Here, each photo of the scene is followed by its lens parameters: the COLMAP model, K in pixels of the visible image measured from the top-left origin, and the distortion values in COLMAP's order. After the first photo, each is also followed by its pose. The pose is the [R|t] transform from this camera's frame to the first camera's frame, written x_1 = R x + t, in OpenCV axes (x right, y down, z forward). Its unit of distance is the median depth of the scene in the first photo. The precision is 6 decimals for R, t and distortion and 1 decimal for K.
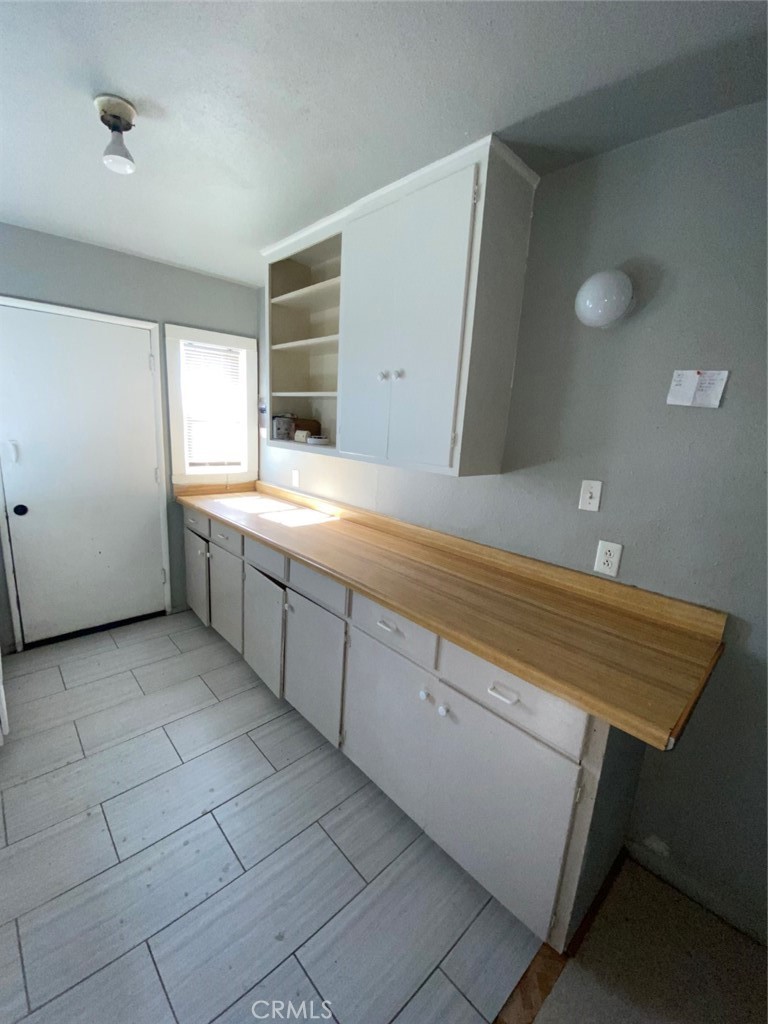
lens RADIAL K [[418.1, 0, 384.0], [0, 418.1, 512.0], [0, 0, 1]] dist [0.012235, -0.015743]
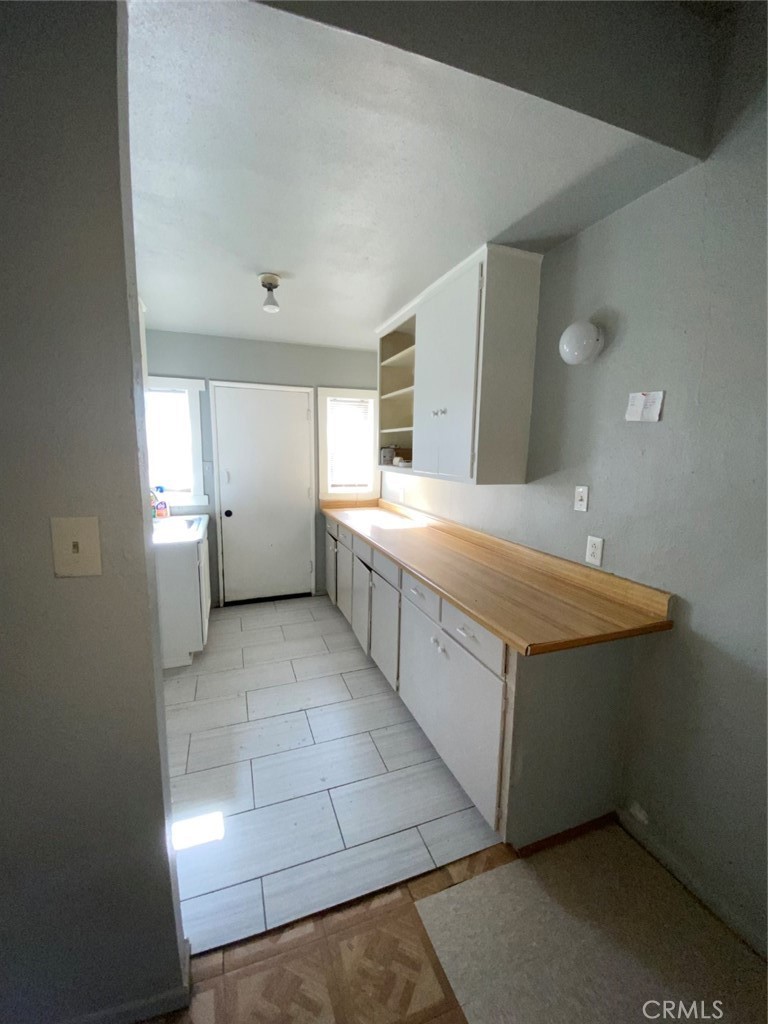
lens RADIAL K [[412.9, 0, 384.0], [0, 412.9, 512.0], [0, 0, 1]] dist [0.039638, -0.032361]
pose [[0.921114, 0.013805, -0.389047, 0.360535], [-0.041803, 0.997100, -0.063593, 0.082703], [0.387041, 0.074840, 0.919020, -0.268226]]
